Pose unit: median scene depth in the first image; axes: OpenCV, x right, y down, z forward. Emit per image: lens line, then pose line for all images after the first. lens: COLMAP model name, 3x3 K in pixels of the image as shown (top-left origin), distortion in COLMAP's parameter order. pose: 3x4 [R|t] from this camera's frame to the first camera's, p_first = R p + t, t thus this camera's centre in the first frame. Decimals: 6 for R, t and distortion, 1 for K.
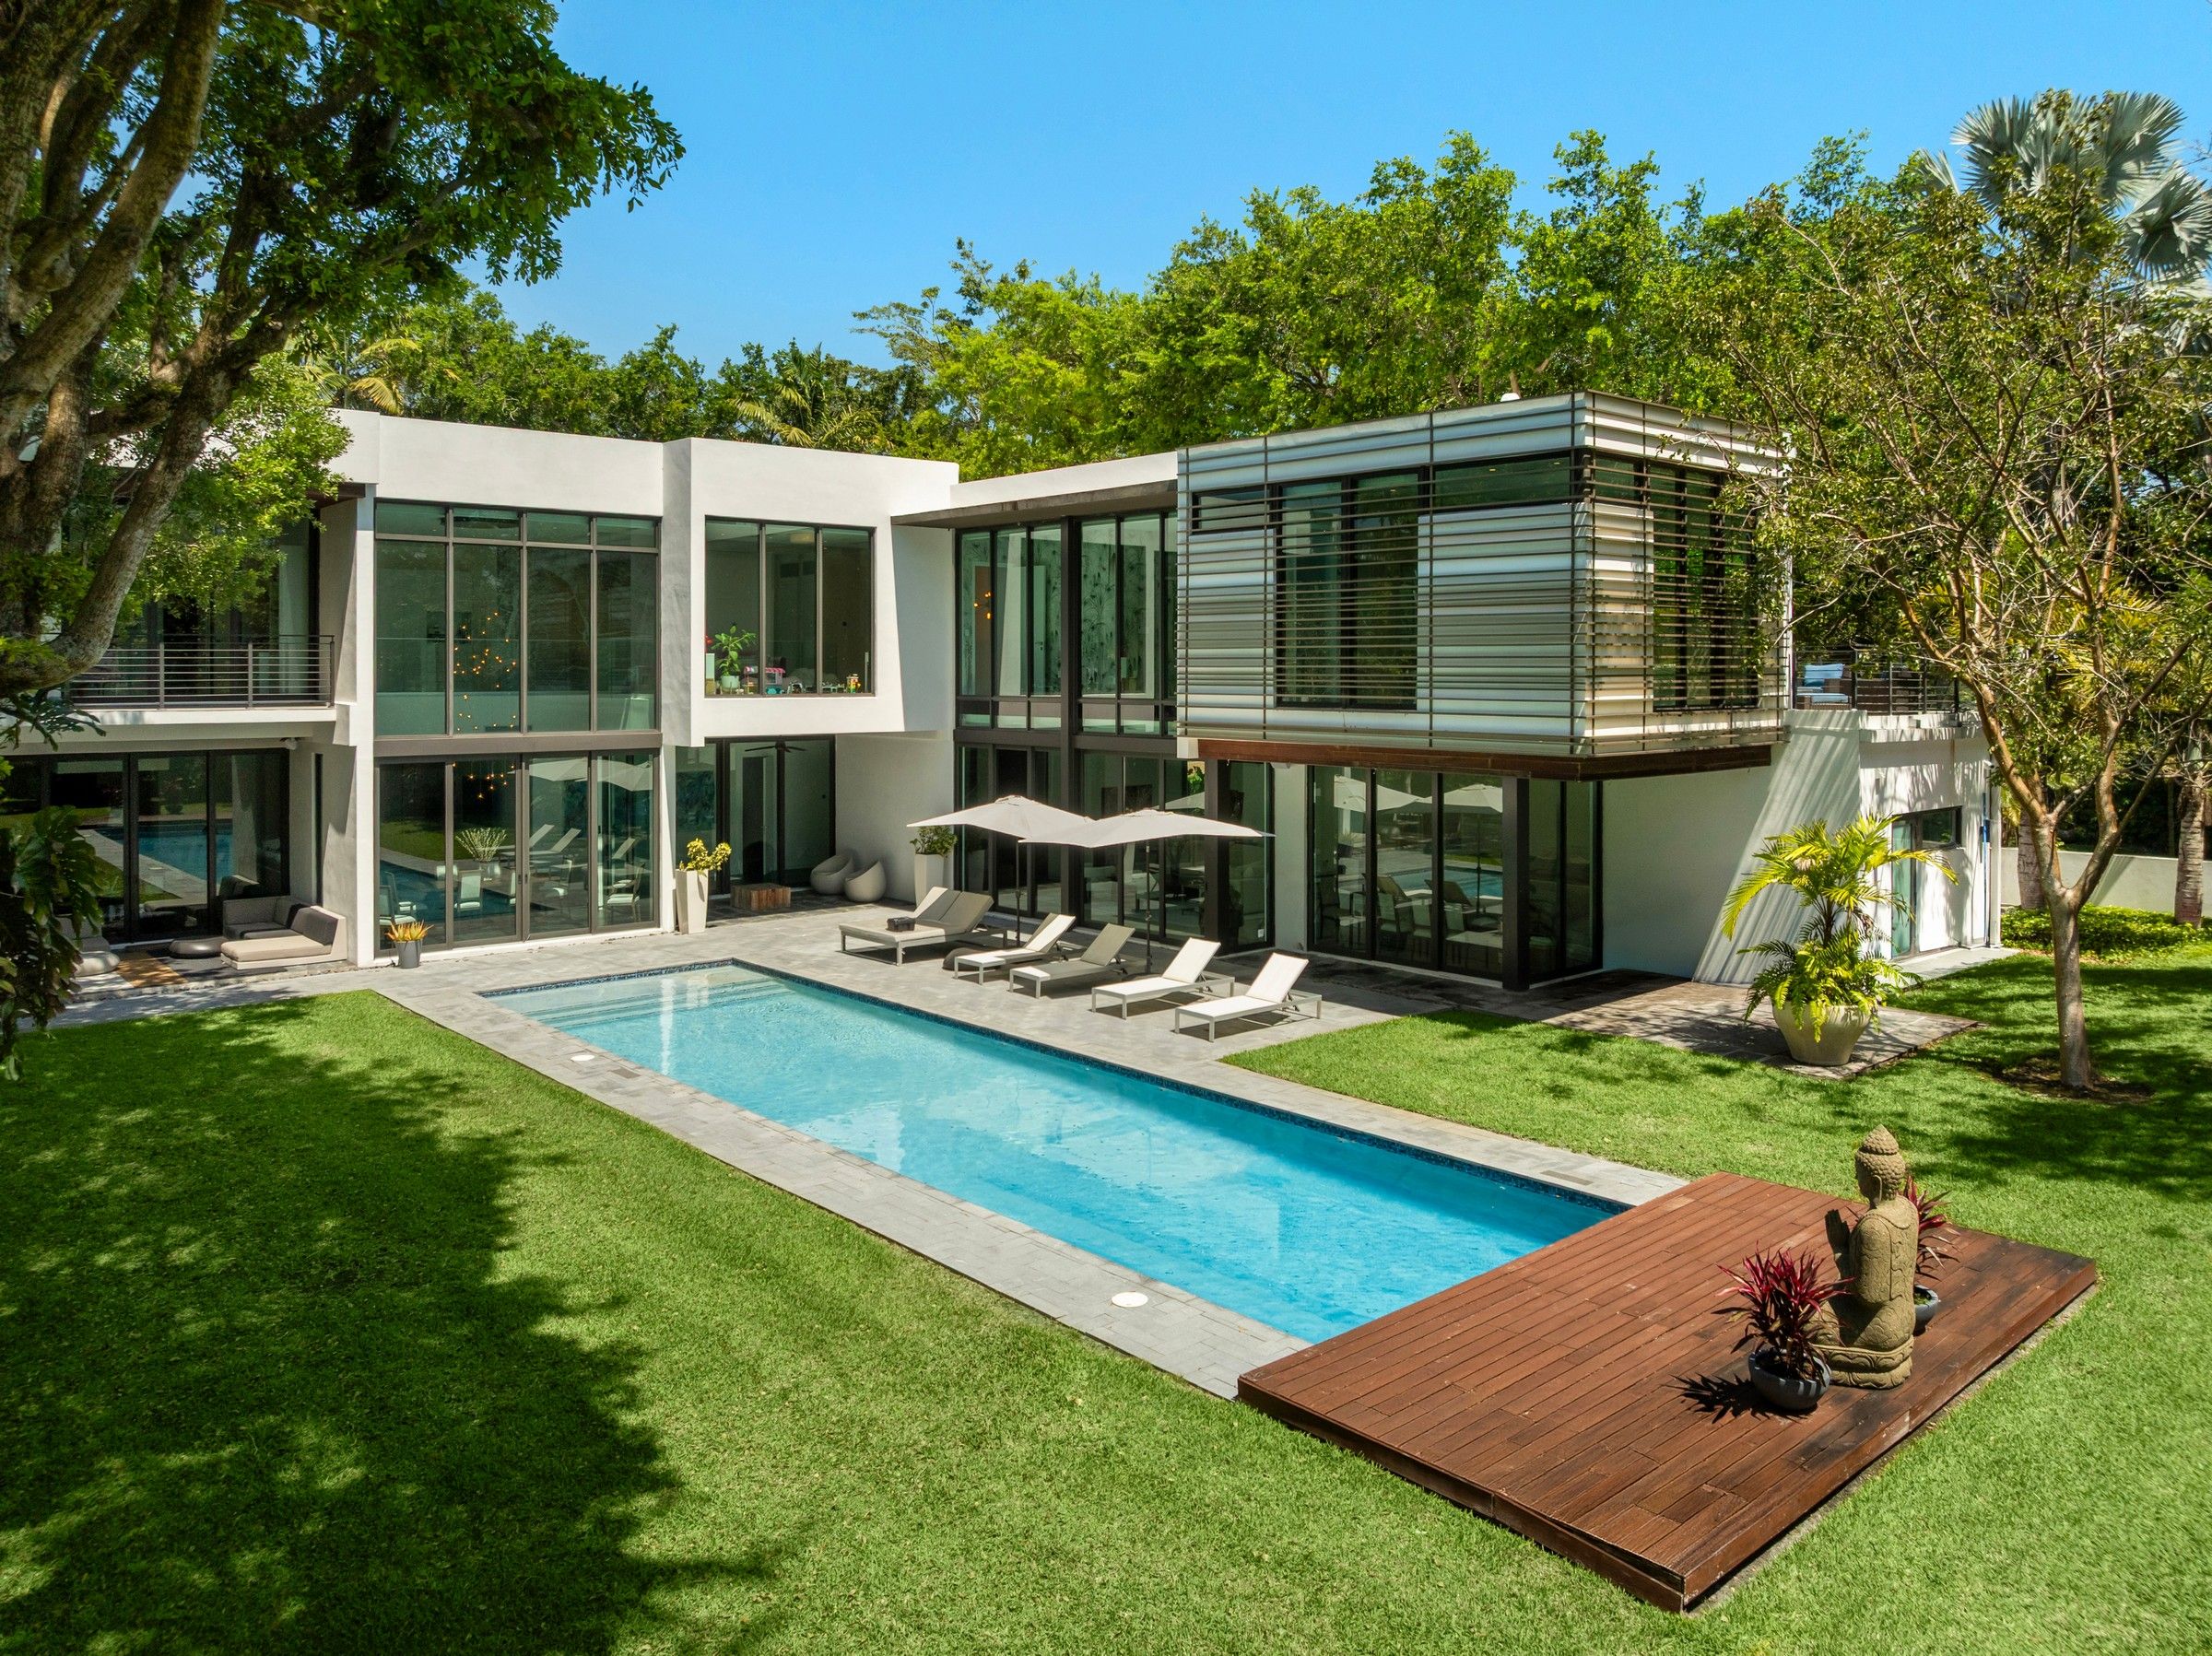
lens RADIAL K [[1555.0, 0, 1106.0], [0, 1555.0, 828.0], [0, 0, 1]] dist [-0.009704, -0.000932]
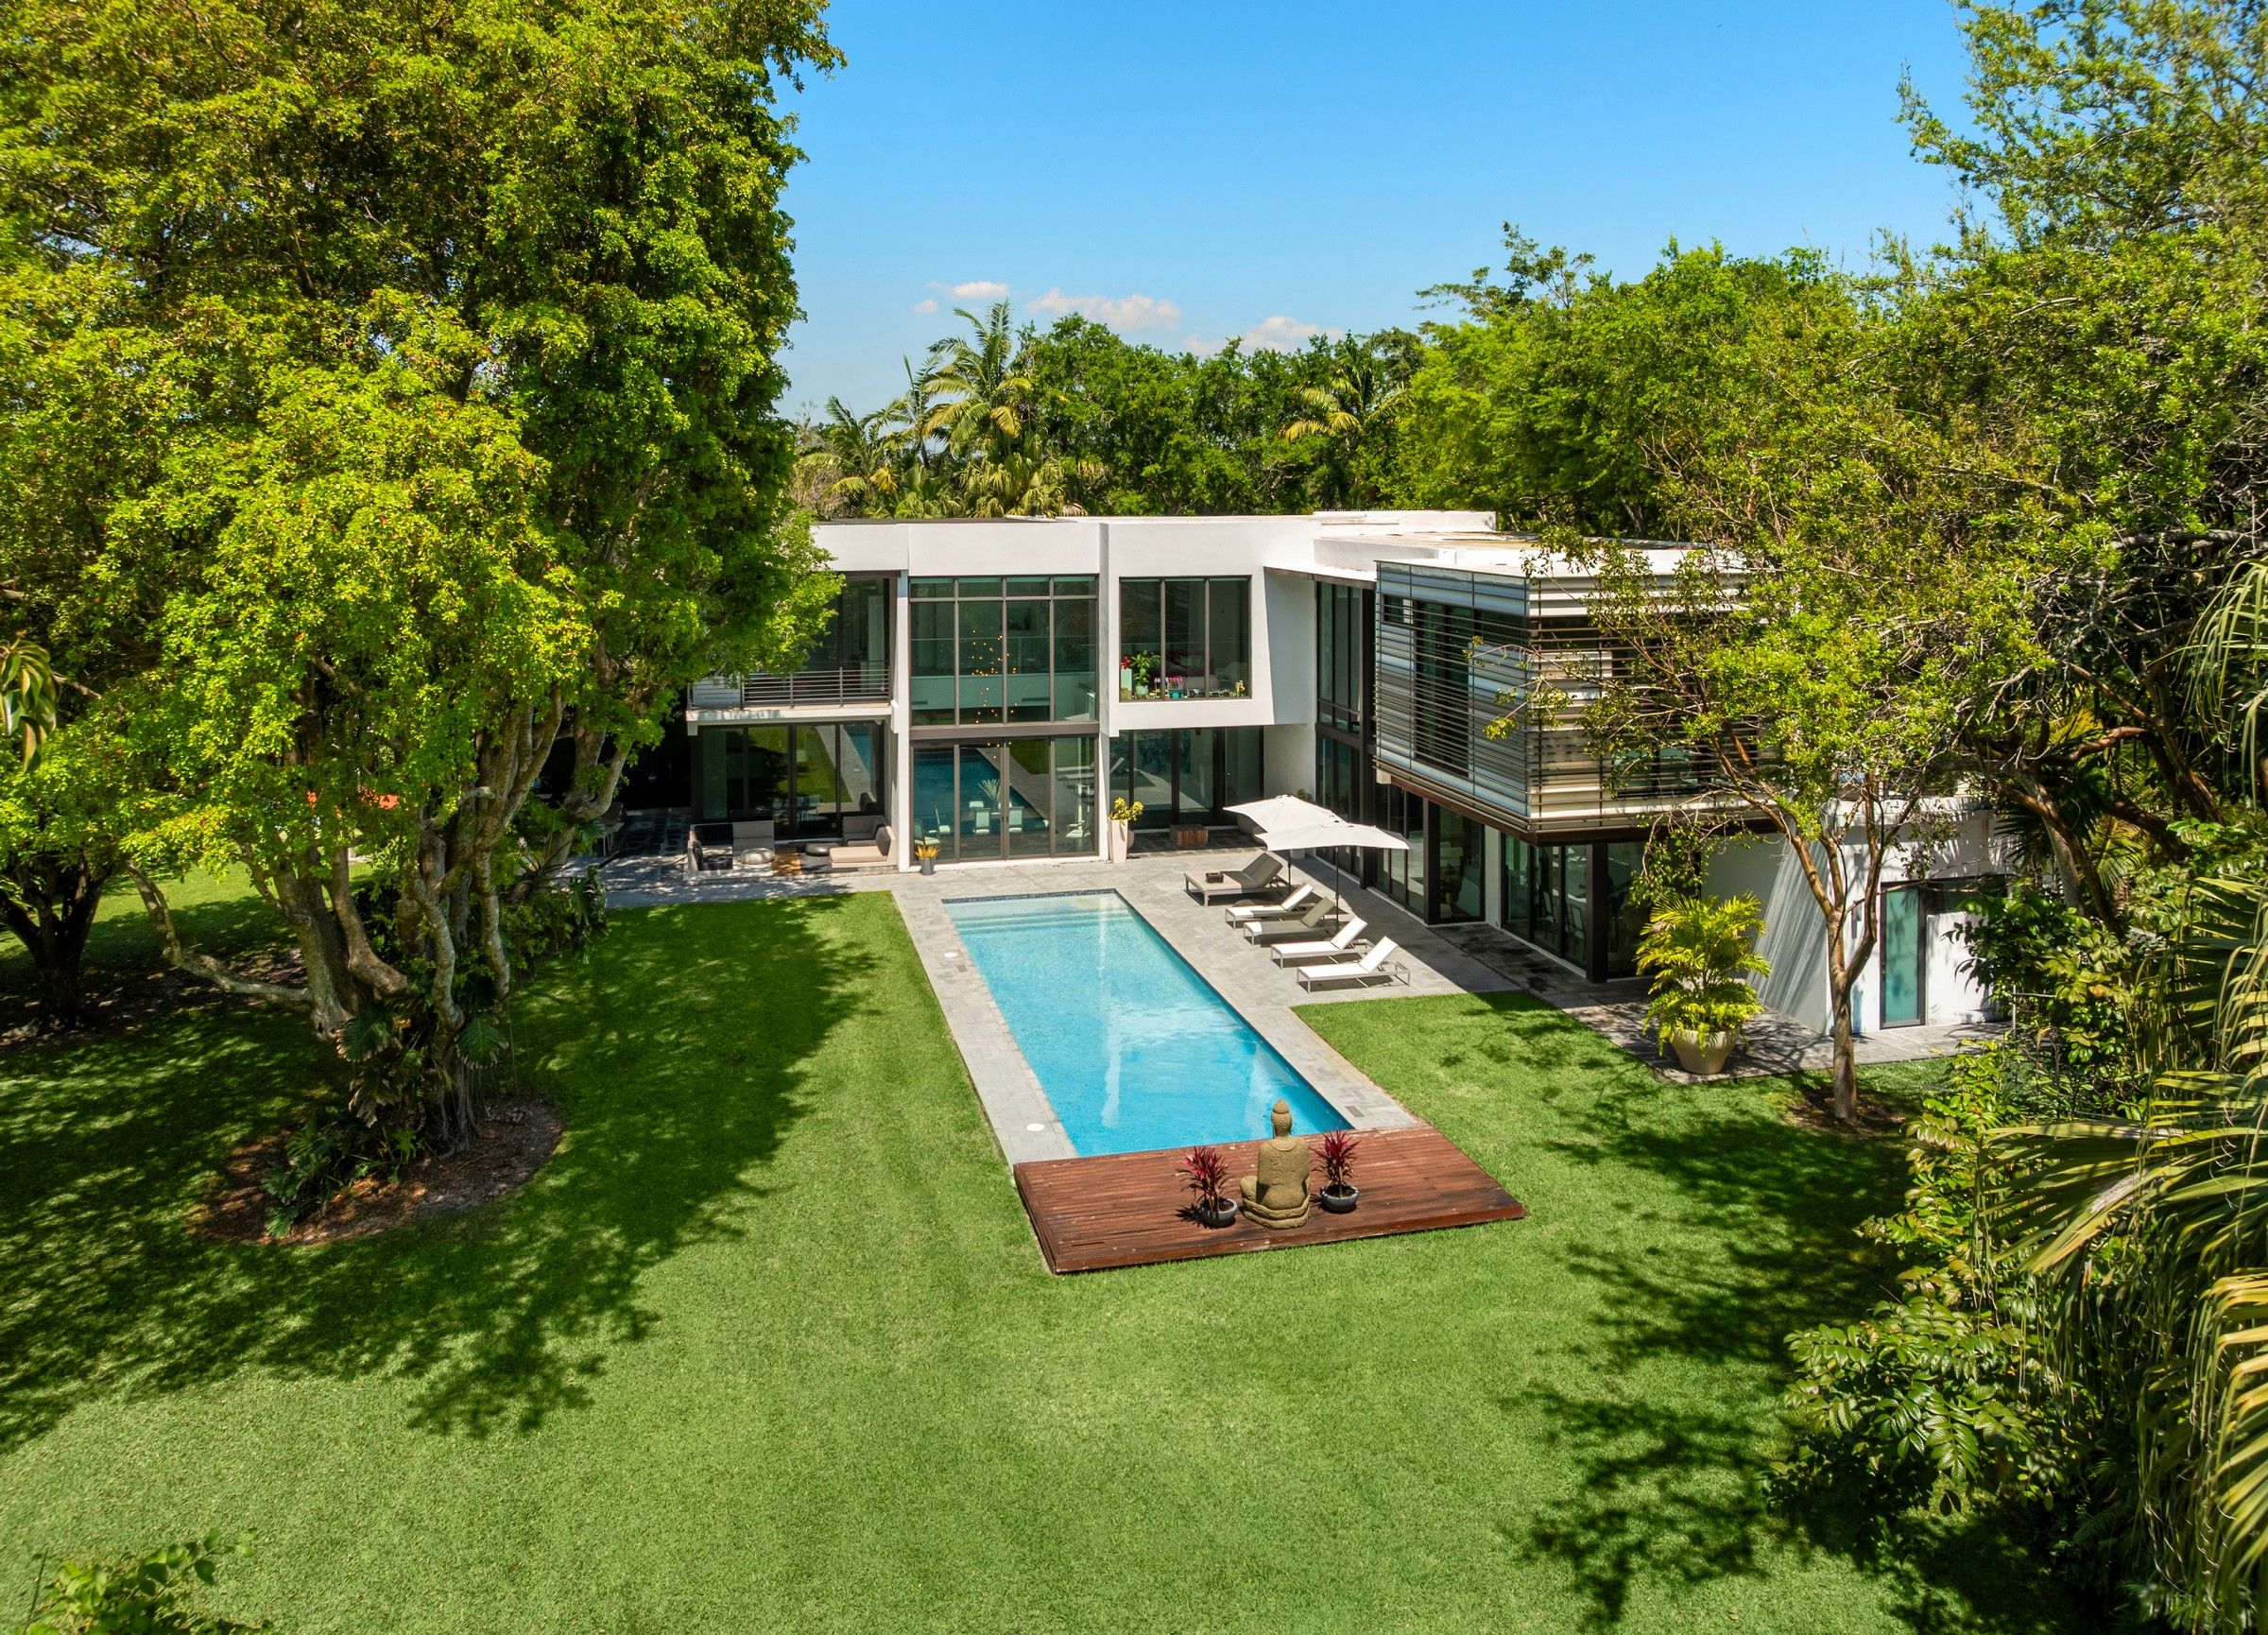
lens RADIAL K [[1683.7, 0, 1134.0], [0, 1683.7, 817.5], [0, 0, 1]] dist [0.006500, 0.000524]
pose [[0.877848, 0.083113, -0.471674, 0.484541], [-0.037356, 0.993709, 0.105575, -0.140952], [0.477481, -0.075059, 0.875430, -0.349512]]
